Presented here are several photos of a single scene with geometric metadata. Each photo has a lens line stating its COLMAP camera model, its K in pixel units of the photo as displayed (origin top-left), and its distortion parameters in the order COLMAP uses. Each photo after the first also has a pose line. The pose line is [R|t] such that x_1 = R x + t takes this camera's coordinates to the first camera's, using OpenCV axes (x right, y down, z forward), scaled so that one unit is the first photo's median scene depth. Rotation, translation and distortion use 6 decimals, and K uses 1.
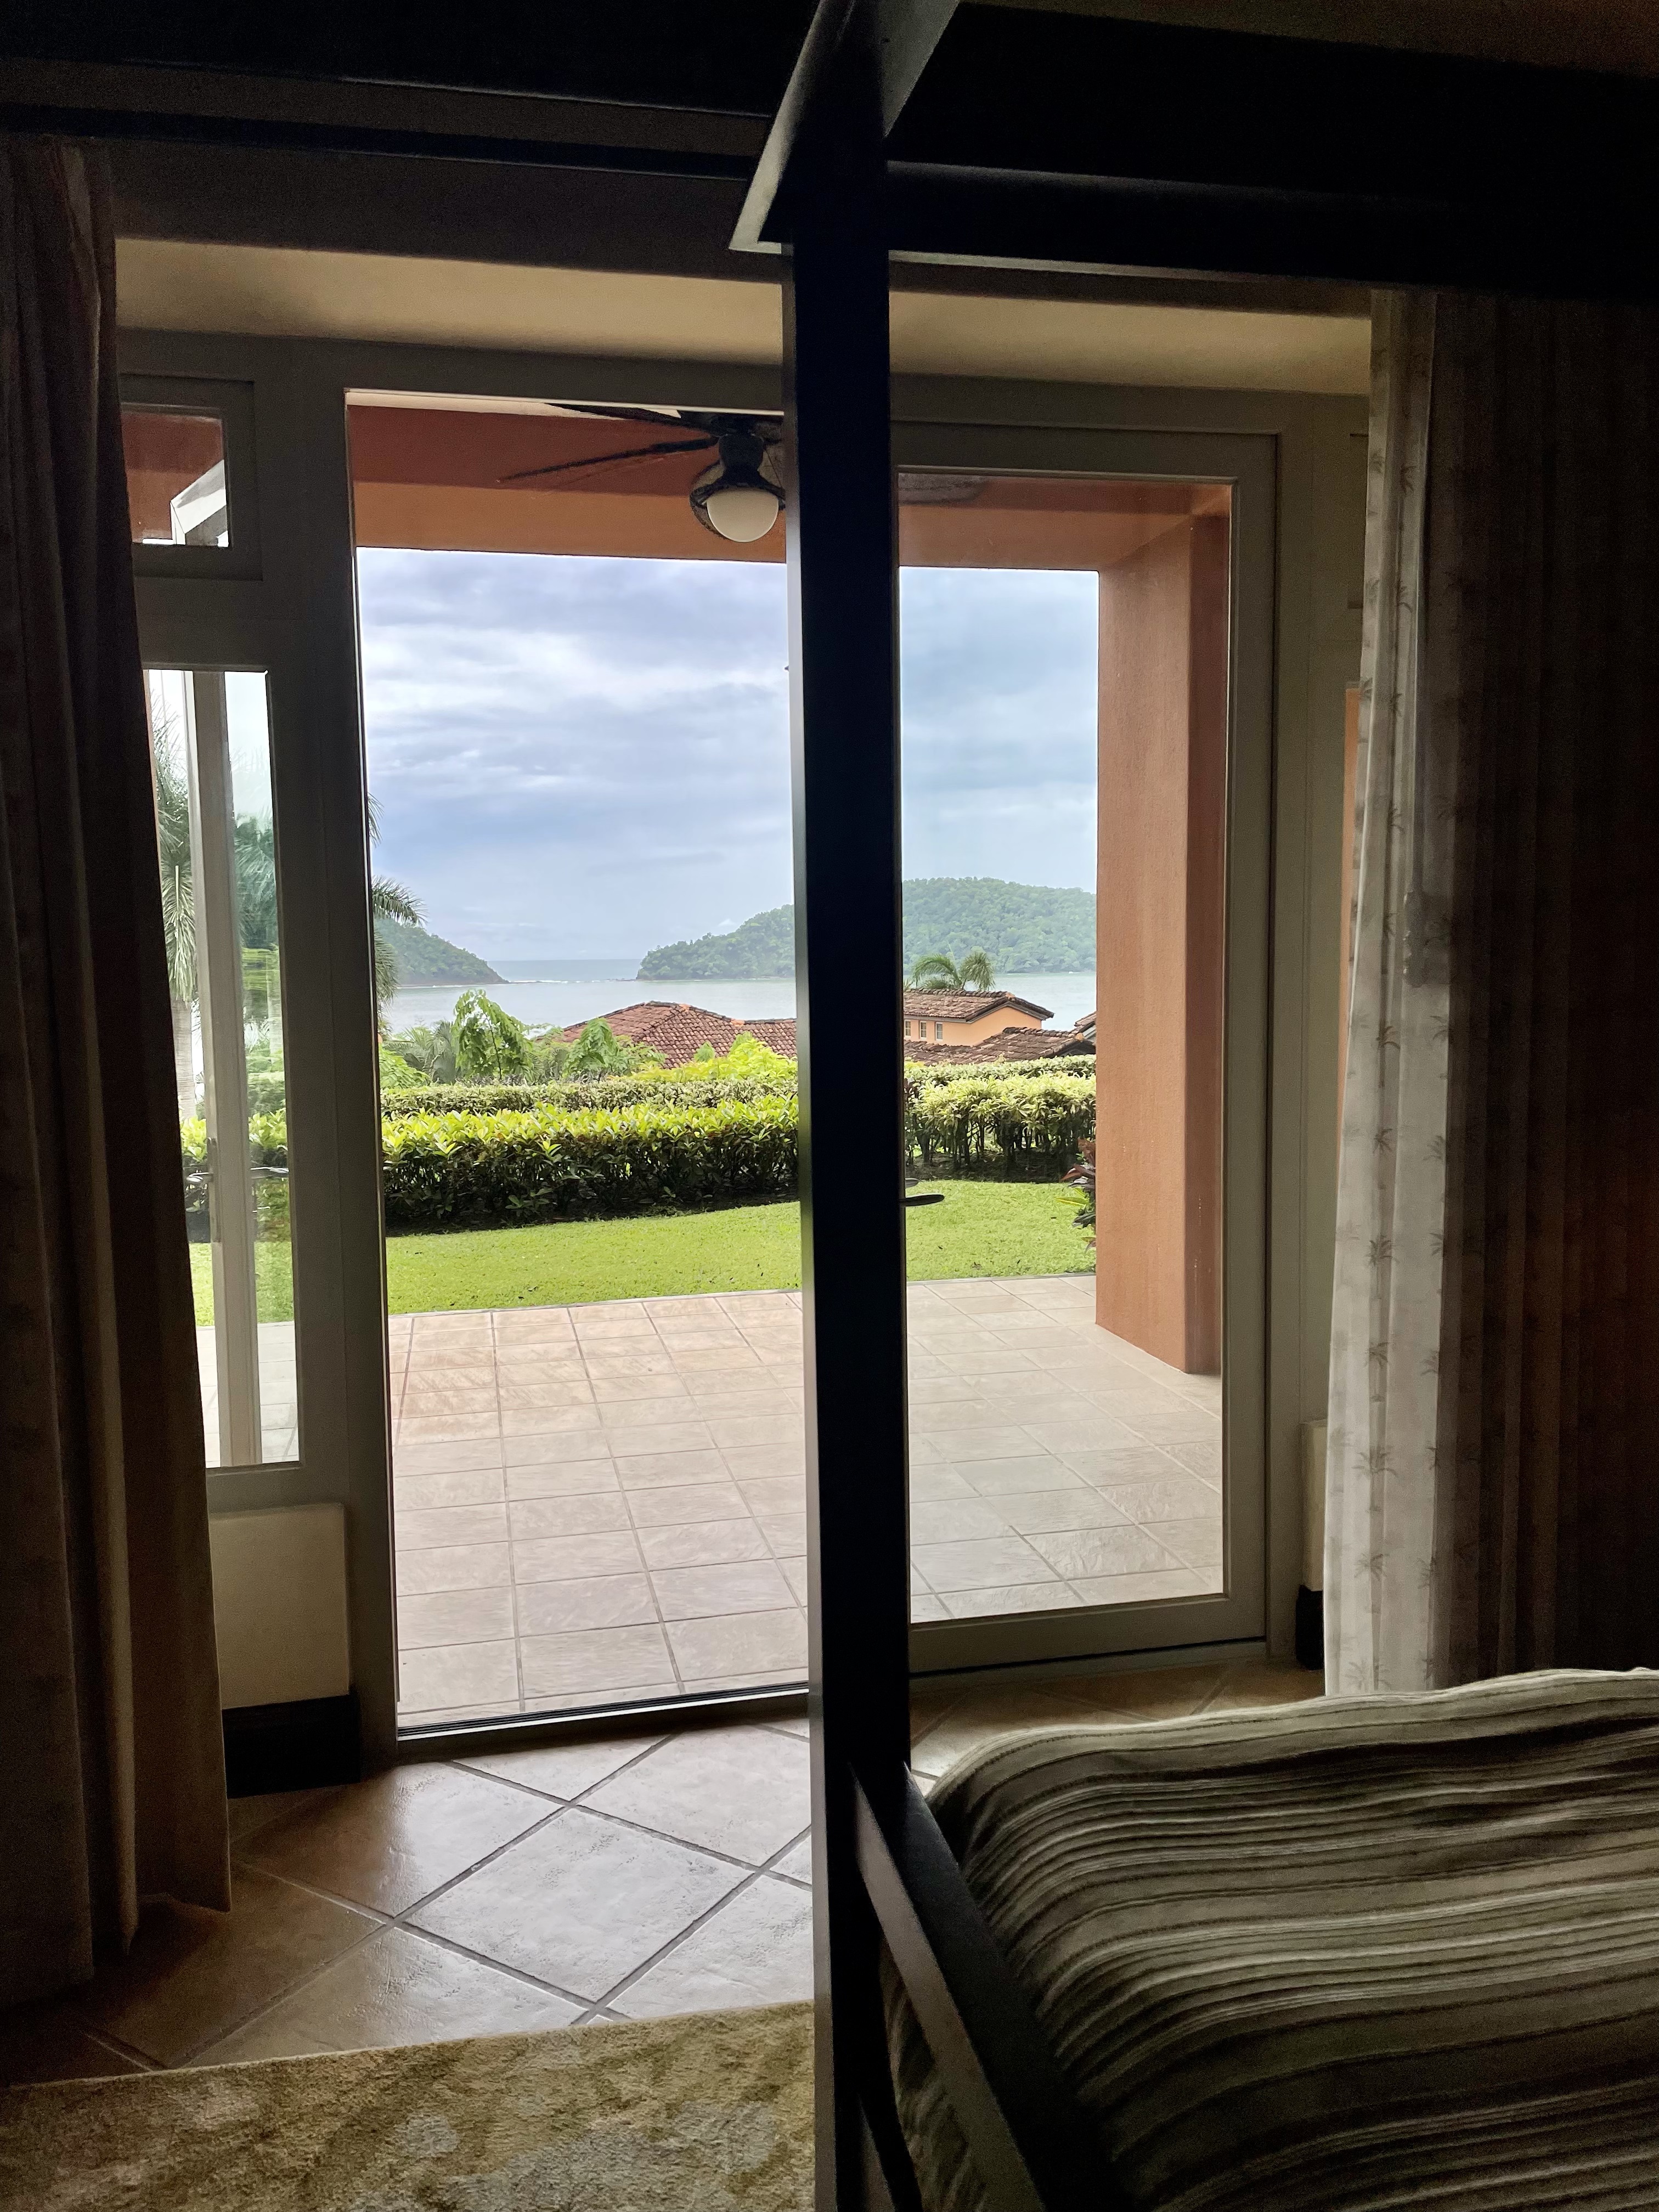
lens RADIAL K [[1683.0, 0, 836.0], [0, 1683.0, 1098.9], [0, 0, 1]] dist [0.081607, -0.090852]
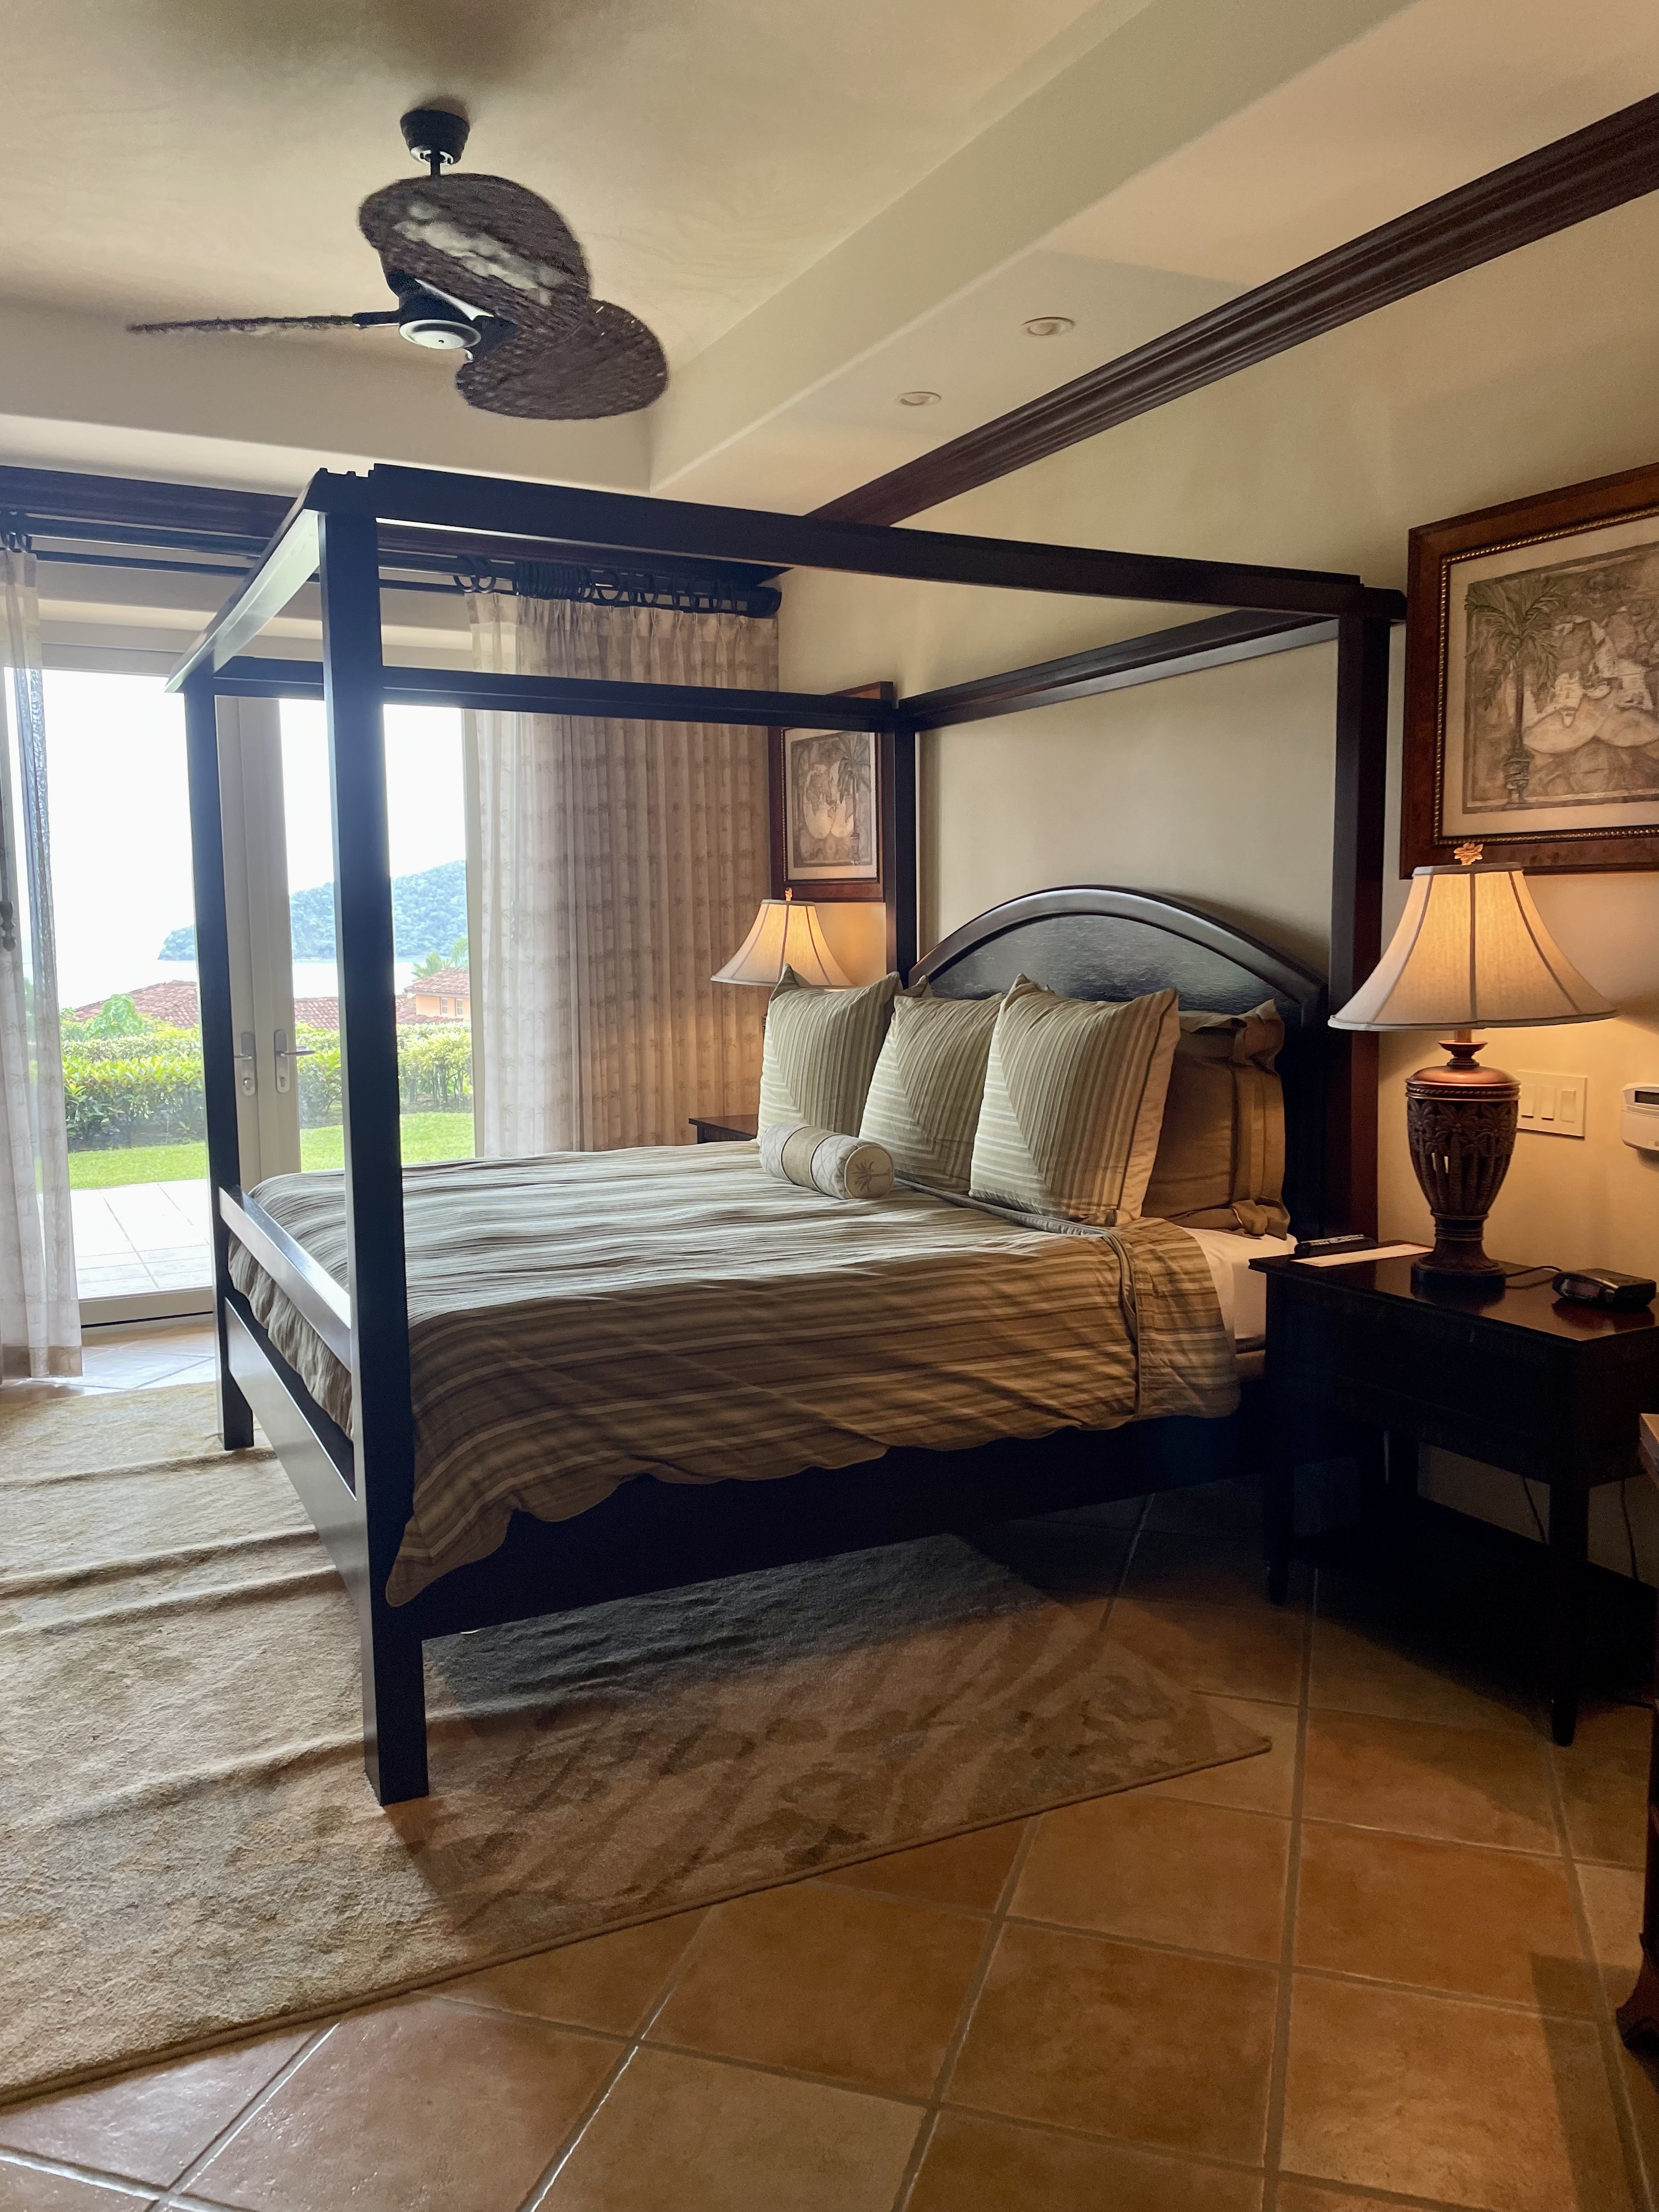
lens RADIAL K [[1683.0, 0, 853.3], [0, 1683.0, 1068.9], [0, 0, 1]] dist [0.081607, -0.090852]
pose [[0.963740, -0.015149, 0.266413, 0.036270], [0.017043, 0.999843, -0.004798, 0.026148], [-0.266299, 0.009164, 0.963847, -0.280738]]
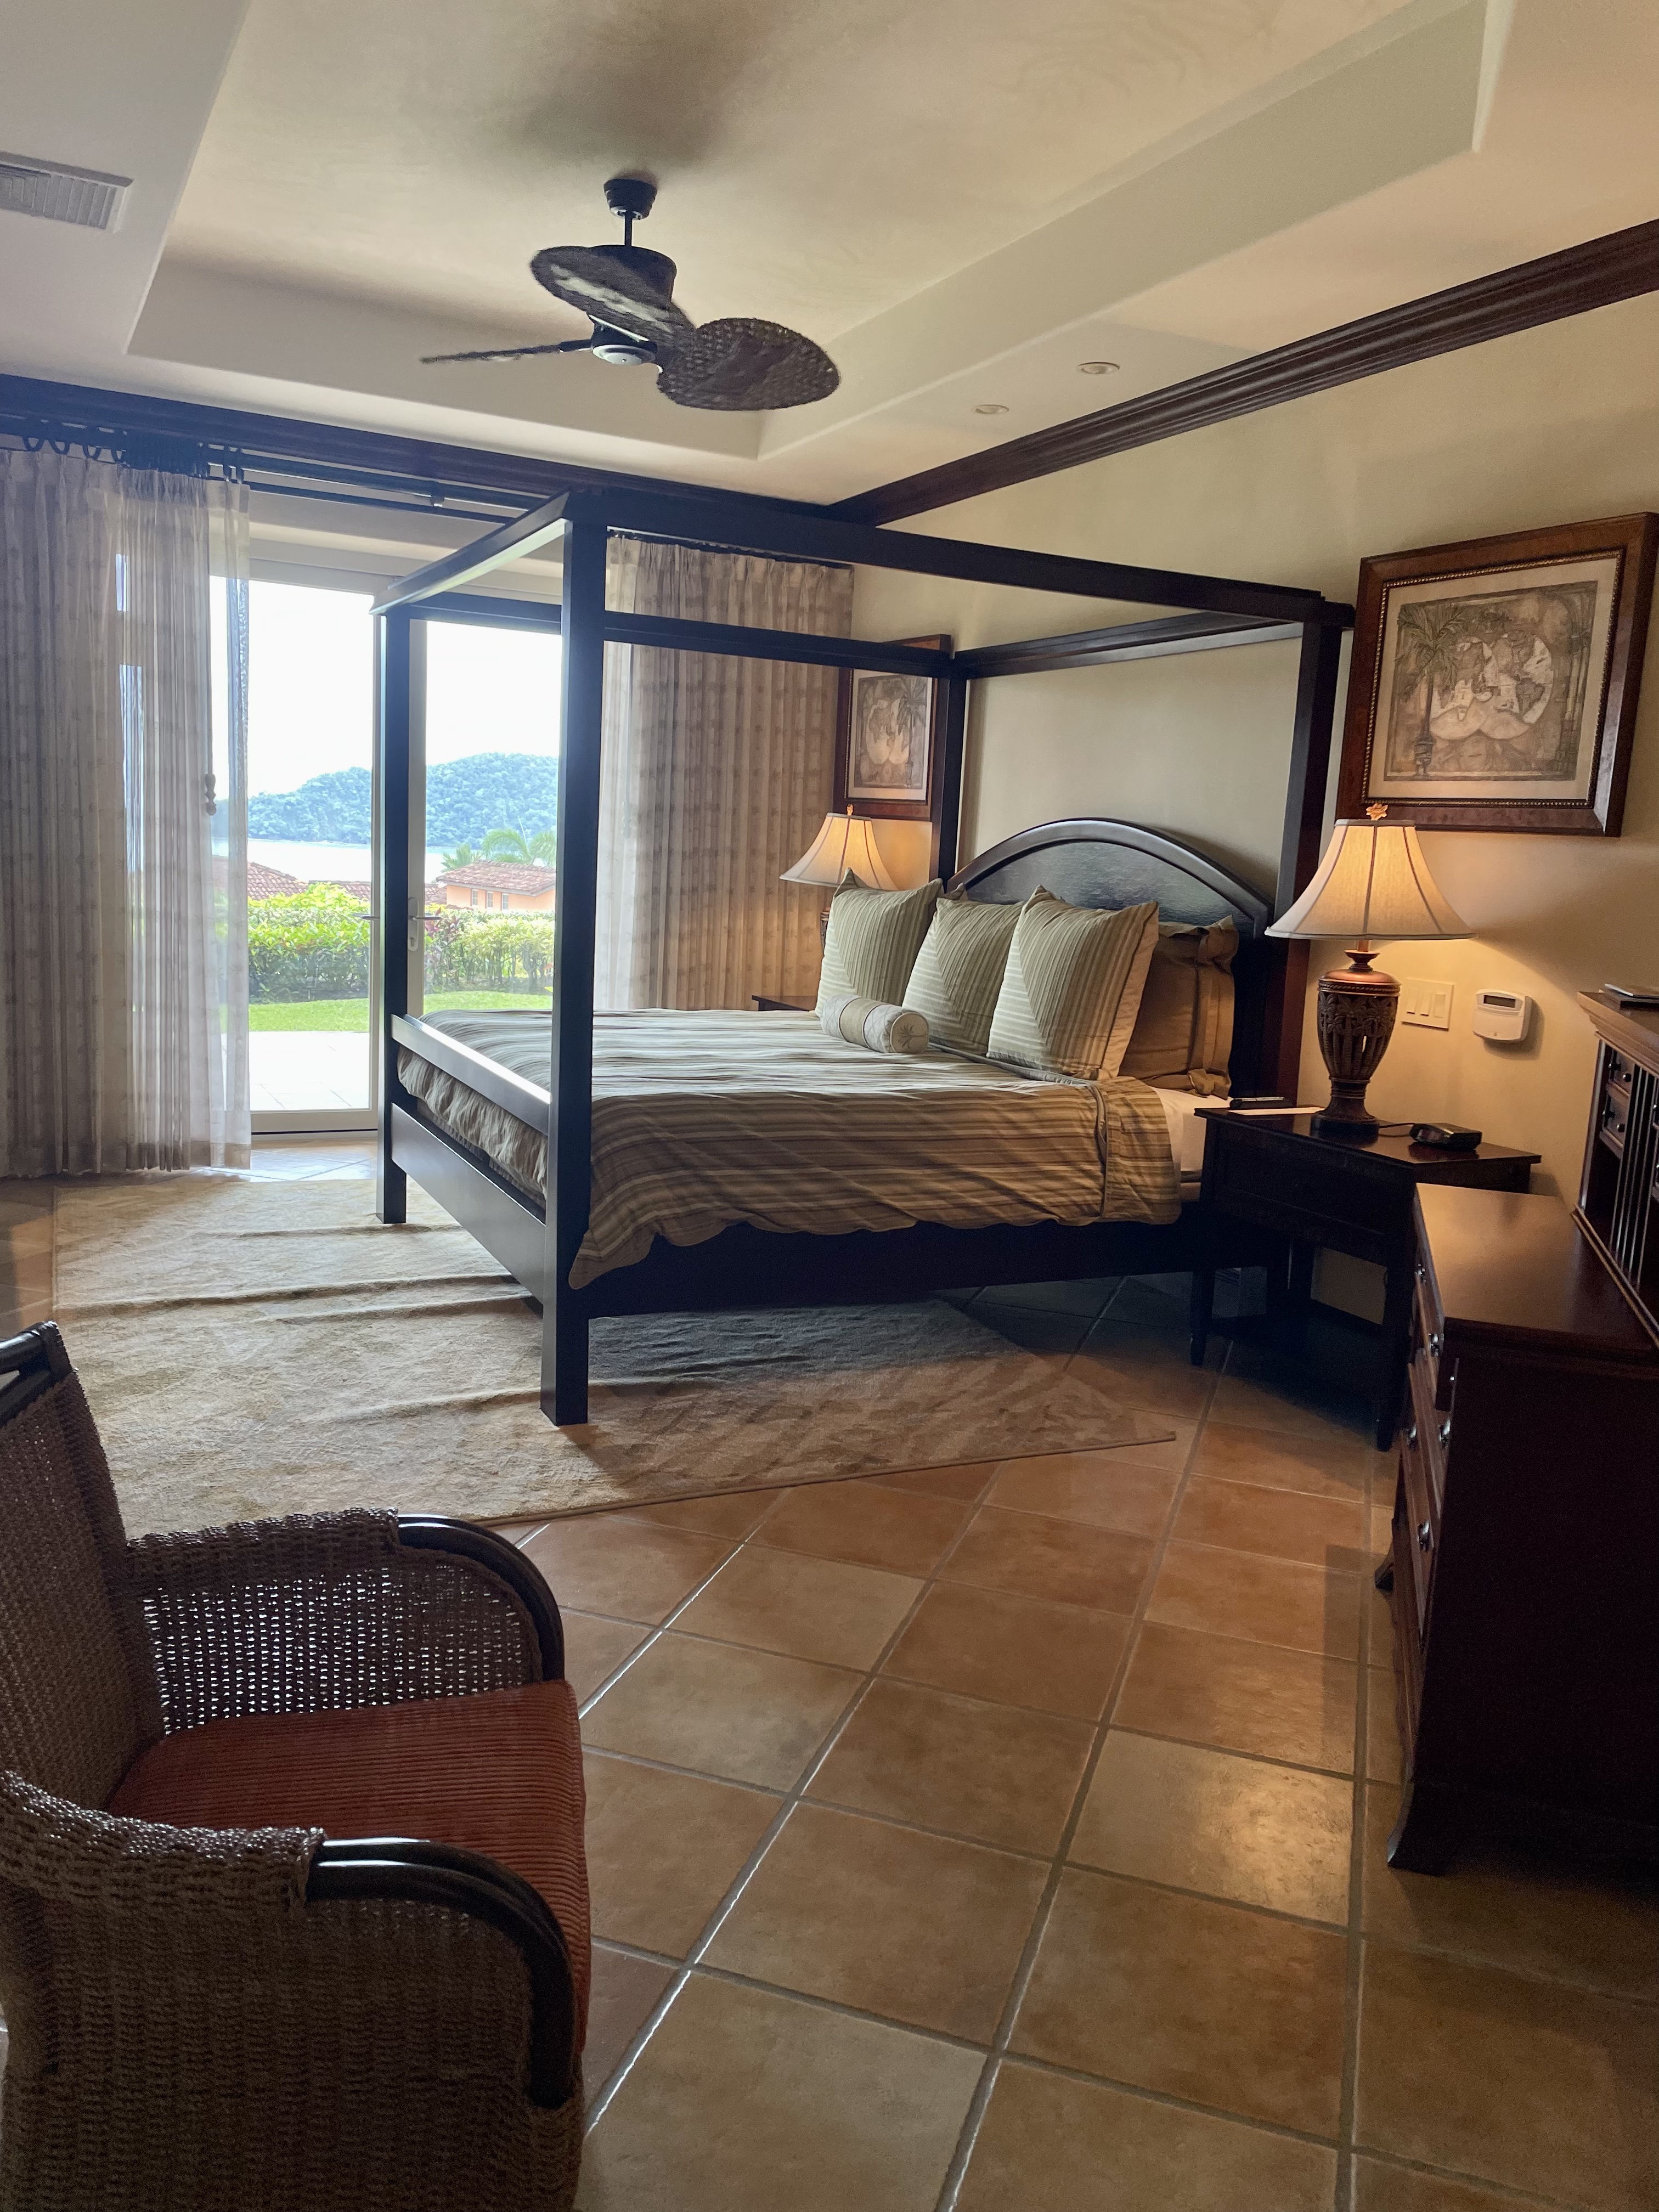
lens RADIAL K [[1683.0, 0, 847.6], [0, 1683.0, 1086.5], [0, 0, 1]] dist [0.081607, -0.090852]
pose [[0.965994, 0.032453, 0.256521, 0.003622], [-0.047662, 0.997441, 0.053296, 0.036552], [-0.254134, -0.063710, 0.965068, -0.368381]]
